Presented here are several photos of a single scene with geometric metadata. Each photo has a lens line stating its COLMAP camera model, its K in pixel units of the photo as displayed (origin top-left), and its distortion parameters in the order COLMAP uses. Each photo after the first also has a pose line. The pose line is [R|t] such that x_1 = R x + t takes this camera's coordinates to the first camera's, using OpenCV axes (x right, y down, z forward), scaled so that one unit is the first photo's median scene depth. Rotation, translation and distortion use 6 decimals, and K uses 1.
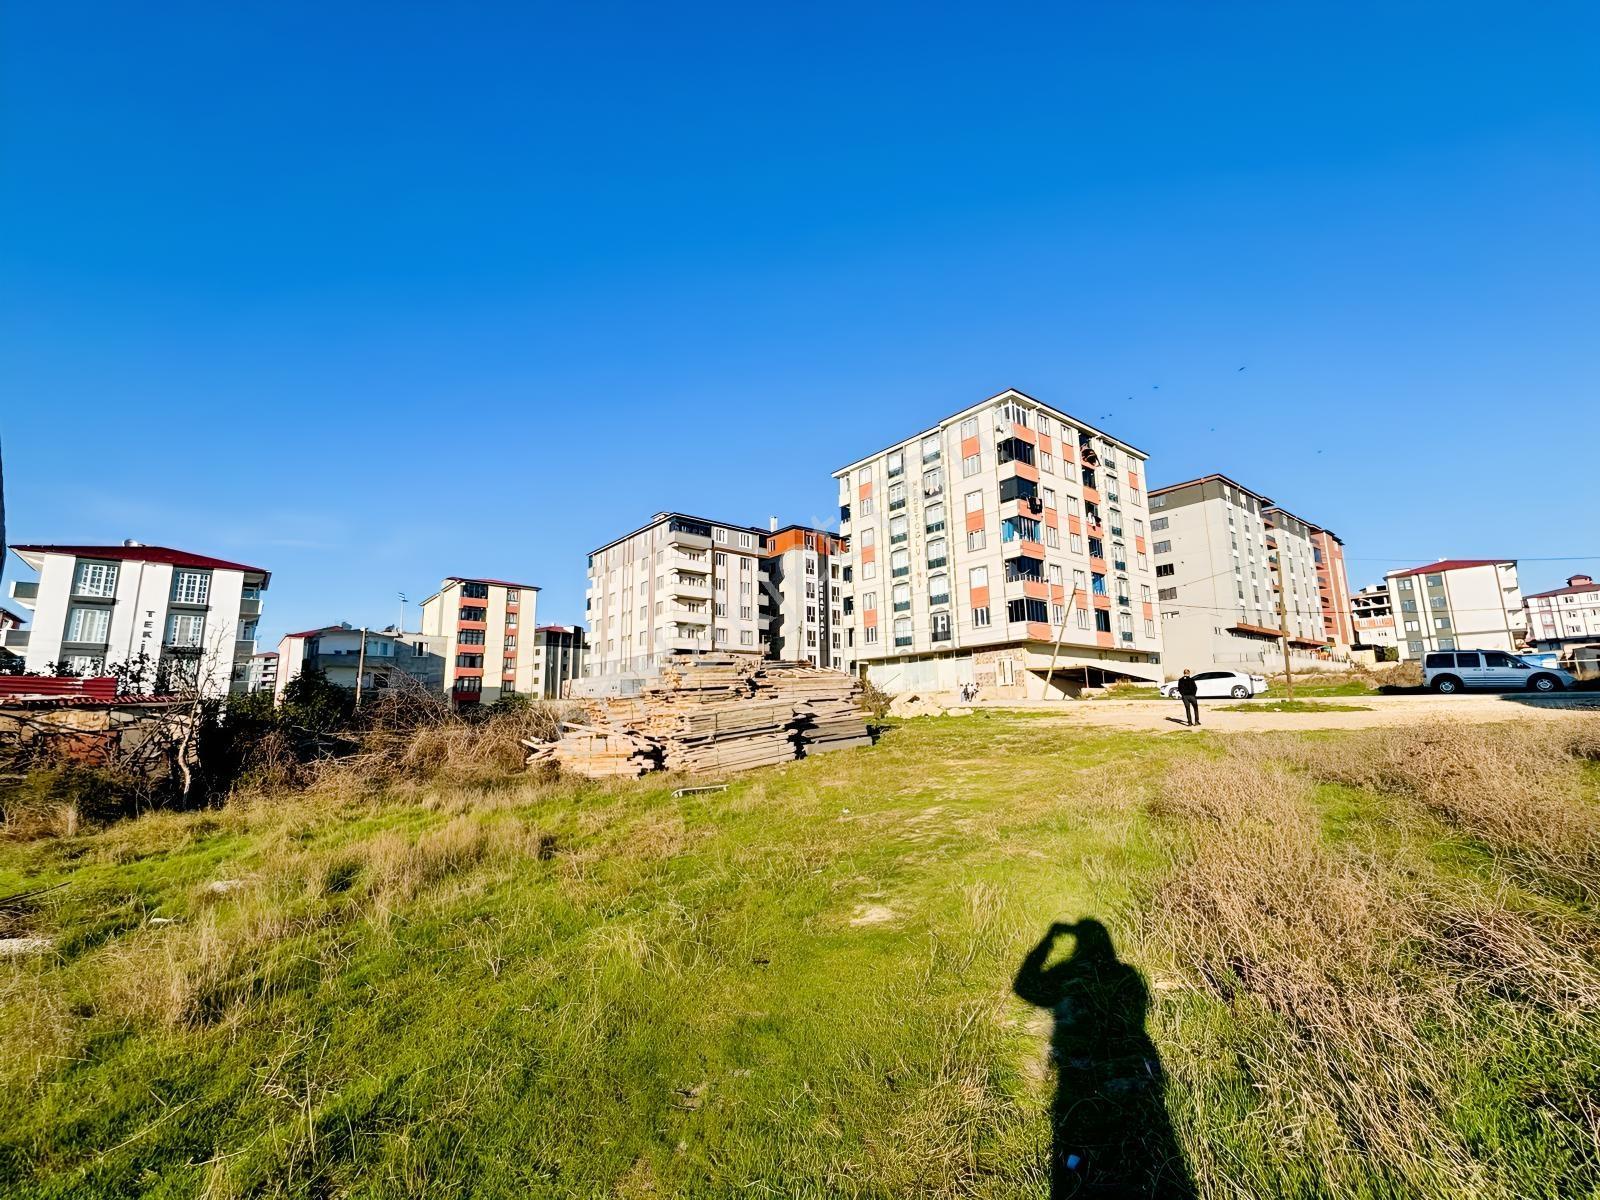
lens RADIAL K [[664.7, 0, 800.0], [0, 664.7, 600.0], [0, 0, 1]] dist [0.006729, -0.000008]
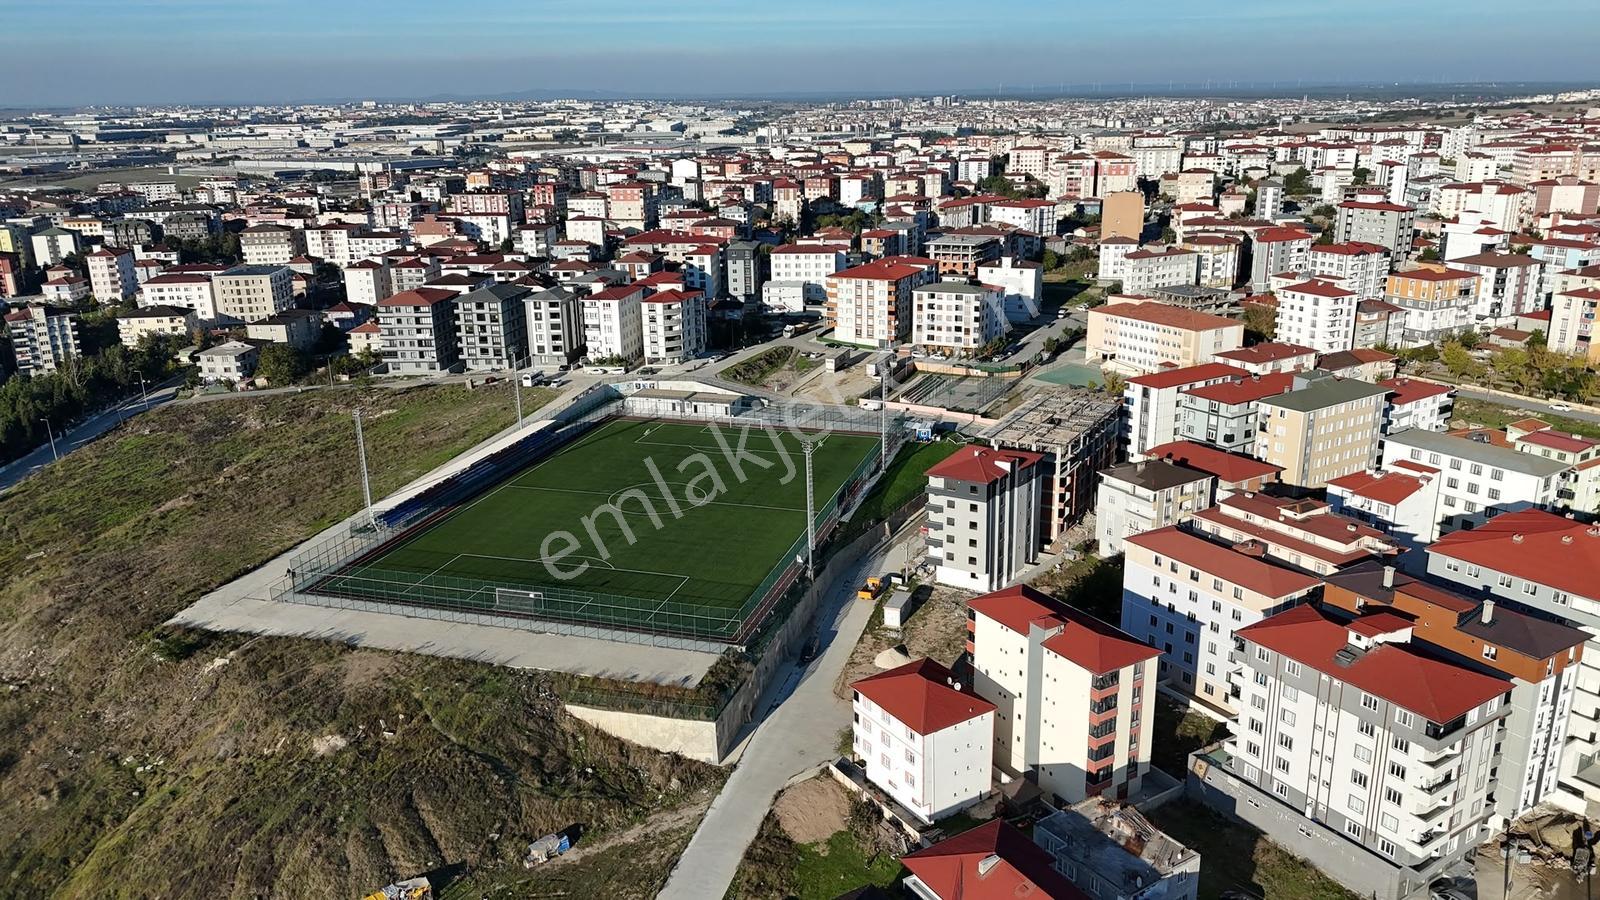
lens RADIAL K [[1174.6, 0, 800.0], [0, 1174.6, 450.0], [0, 0, 1]] dist [0.089771, -0.099065]
pose [[0.989241, 0.042370, -0.140029, -0.807191], [0.025422, 0.892800, 0.449736, -1.158027], [0.144073, -0.448457, 0.882117, -0.337741]]
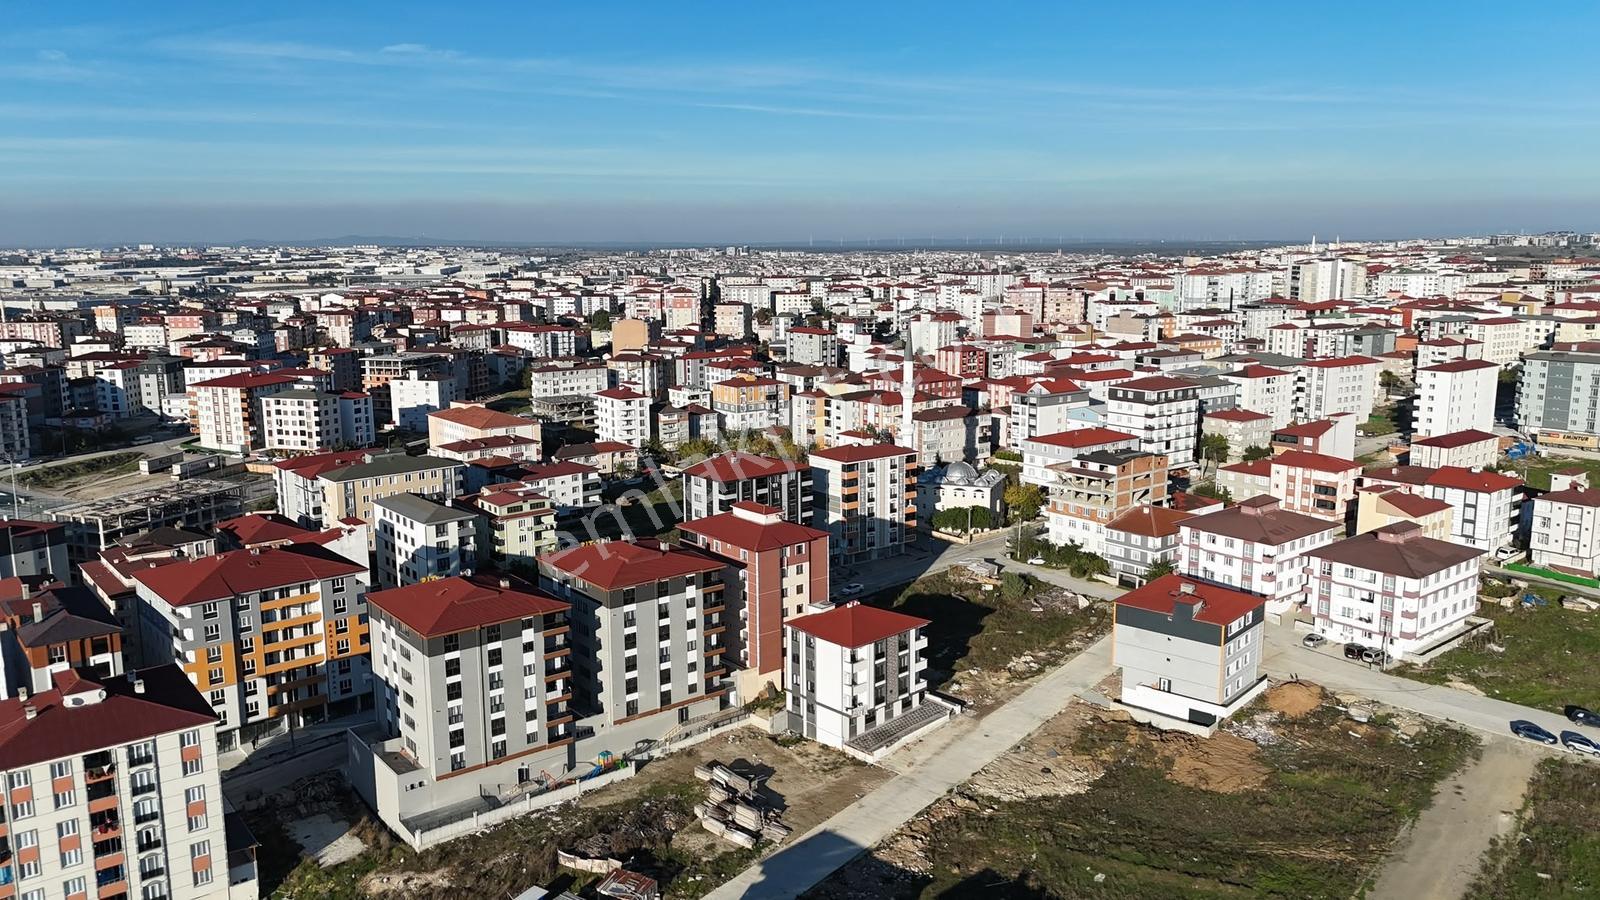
lens RADIAL K [[1174.1, 0, 801.8], [0, 1174.1, 449.4], [0, 0, 1]] dist [0.078604, -0.078184]
pose [[0.999952, 0.009697, -0.001323, 1.257502], [-0.008666, 0.940103, 0.340780, -1.110725], [0.004548, -0.340753, 0.940142, -0.584548]]
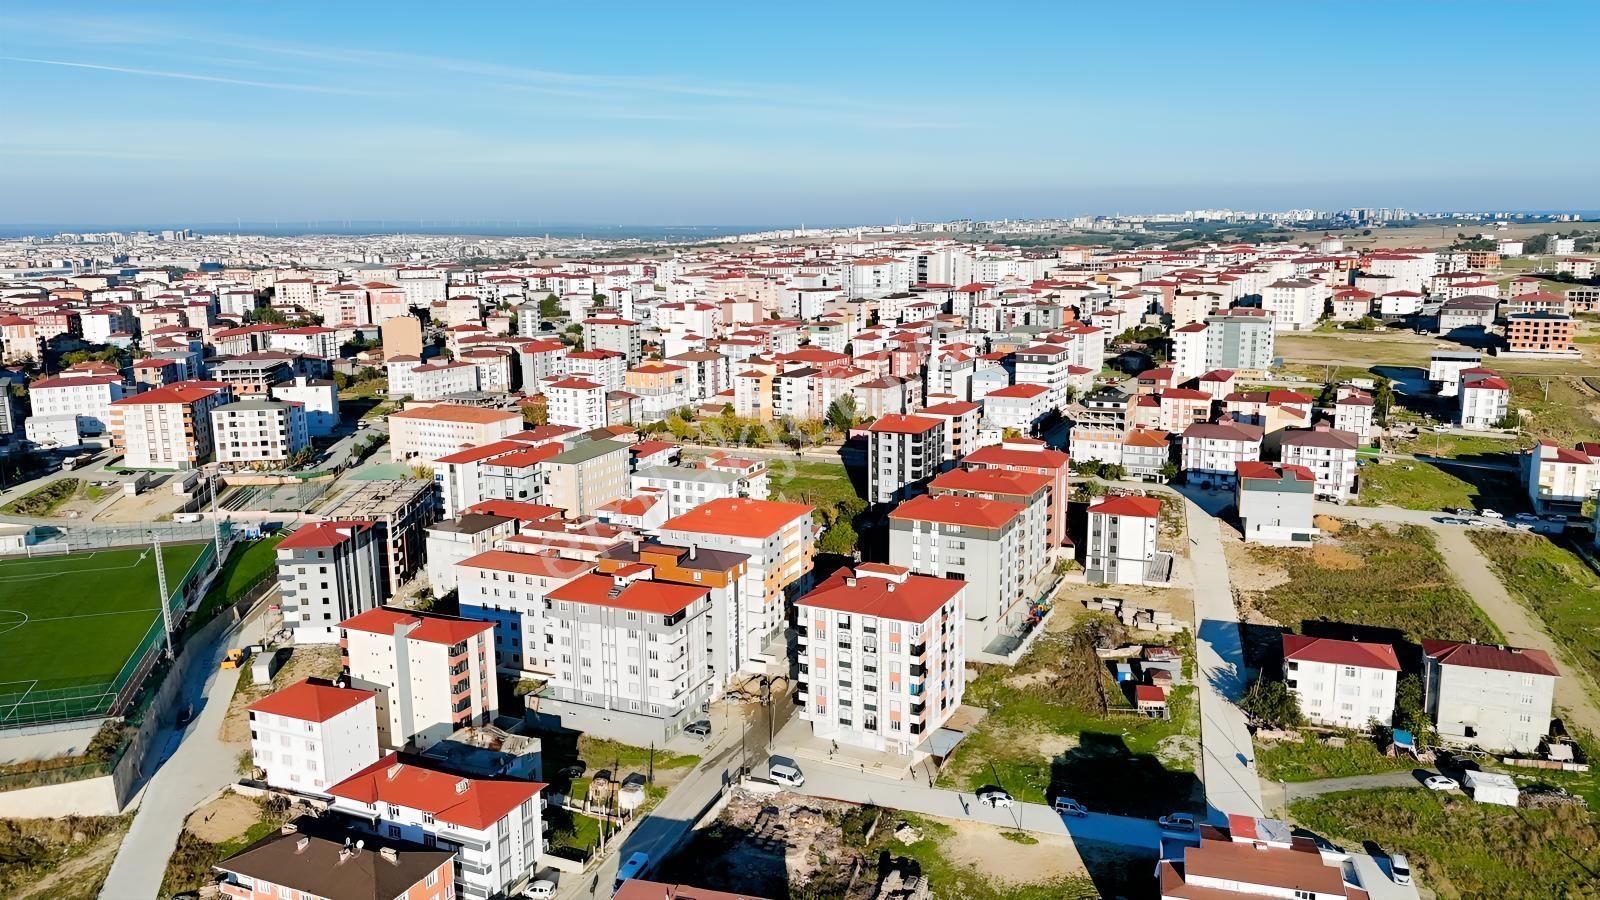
lens RADIAL K [[1178.1, 0, 800.0], [0, 1178.1, 450.0], [0, 0, 1]] dist [0.078736, -0.079790]
pose [[0.902460, -0.075601, 0.424088, -0.958140], [-0.078375, 0.939232, 0.334216, -1.283842], [-0.423584, -0.334854, 0.841694, -1.066507]]
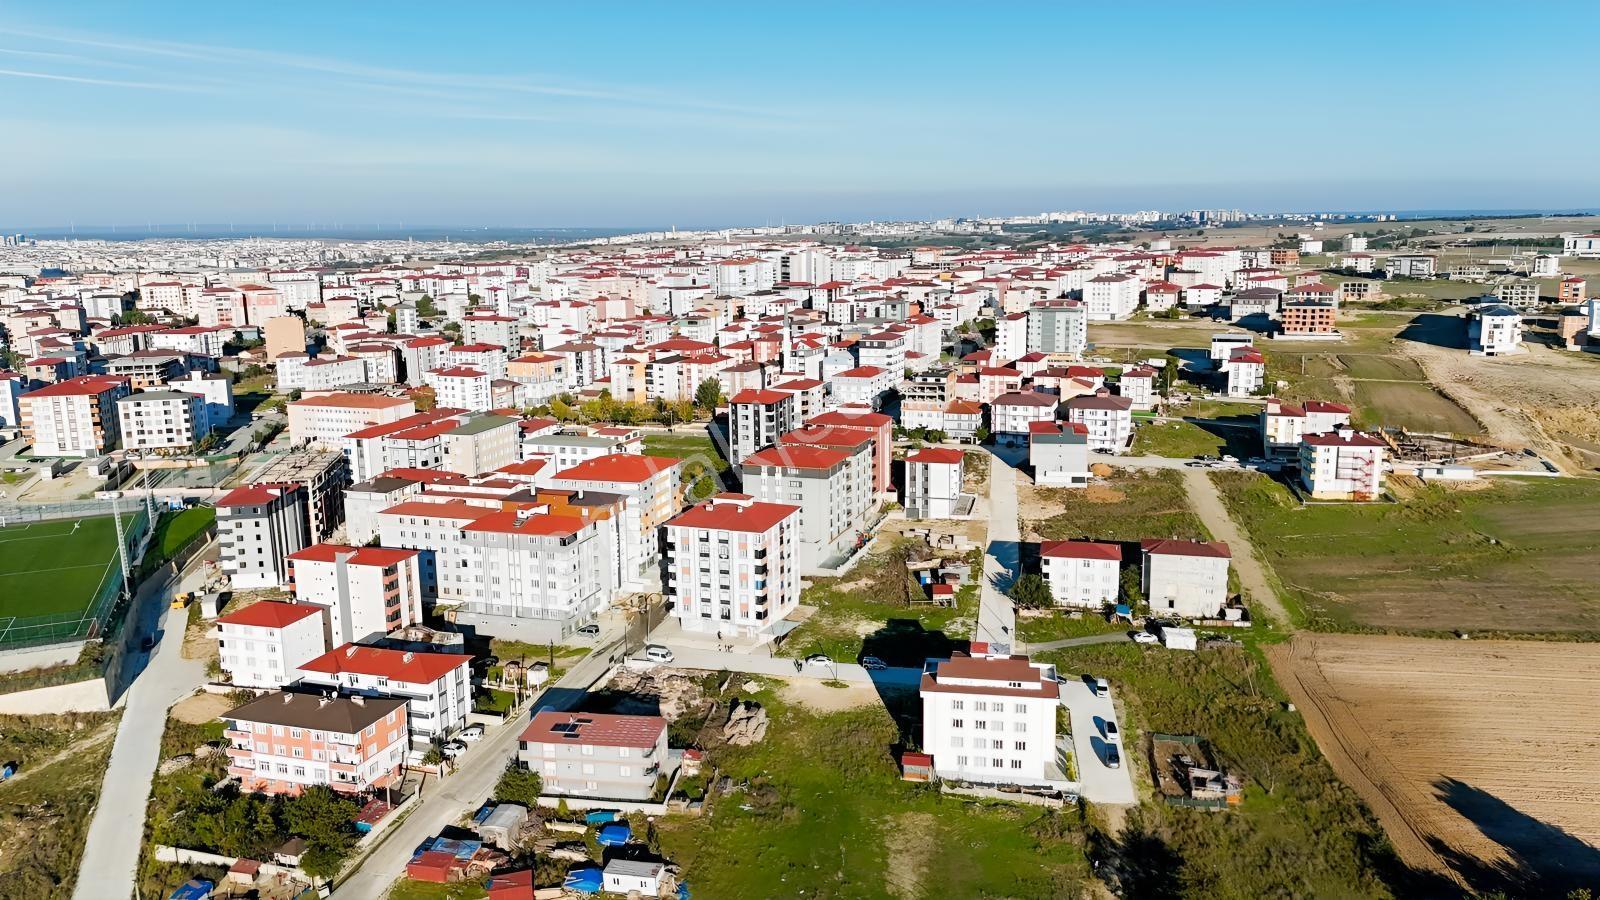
lens RADIAL K [[1174.6, 0, 800.0], [0, 1174.6, 450.0], [0, 0, 1]] dist [0.089771, -0.099065]
pose [[0.851336, -0.096362, 0.515694, -1.231486], [-0.089764, 0.941734, 0.324159, -1.391463], [-0.516884, -0.322259, 0.793083, -1.695046]]
